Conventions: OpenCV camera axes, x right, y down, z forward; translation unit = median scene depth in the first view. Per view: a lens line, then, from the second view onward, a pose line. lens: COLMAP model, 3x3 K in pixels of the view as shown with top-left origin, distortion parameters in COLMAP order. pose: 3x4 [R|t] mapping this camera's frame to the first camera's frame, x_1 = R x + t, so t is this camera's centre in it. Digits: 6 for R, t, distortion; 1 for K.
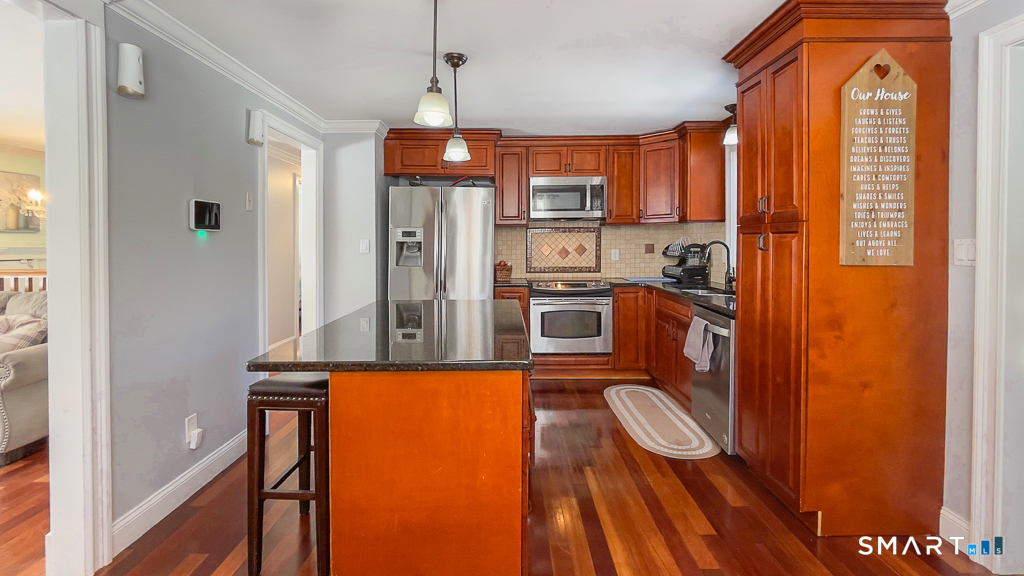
lens RADIAL K [[476.0, 0, 513.8], [0, 476.0, 248.5], [0, 0, 1]] dist [-0.010488, -0.000140]
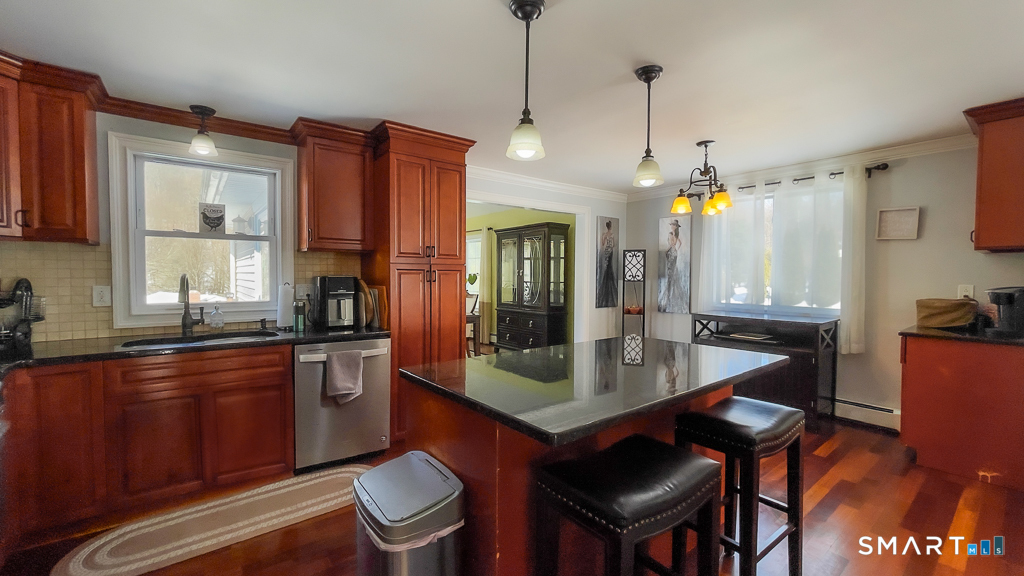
lens RADIAL K [[420.1, 0, 510.0], [0, 420.1, 279.8], [0, 0, 1]] dist [0.000750, 0.000004]
pose [[-0.604823, -0.008576, 0.796314, -0.363747], [0.008403, 0.999818, 0.017150, -0.011505], [-0.796316, 0.017064, -0.604641, 0.840401]]
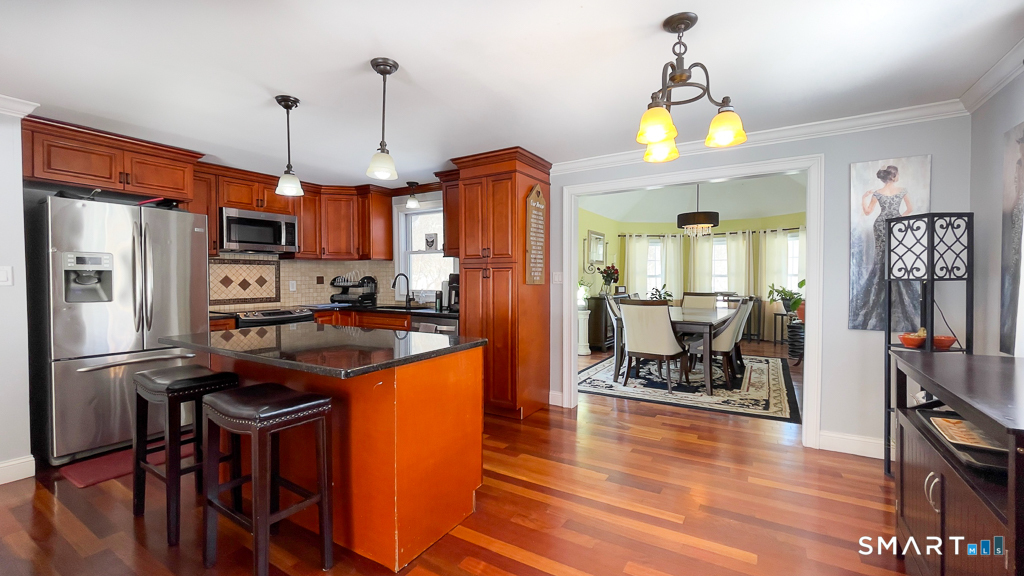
lens RADIAL K [[420.1, 0, 510.0], [0, 420.1, 279.8], [0, 0, 1]] dist [0.000750, 0.000004]
pose [[0.530924, -0.002362, 0.847416, -0.411743], [0.010703, 0.999935, -0.003918, 0.010173], [-0.847352, 0.011150, 0.530915, 0.042278]]
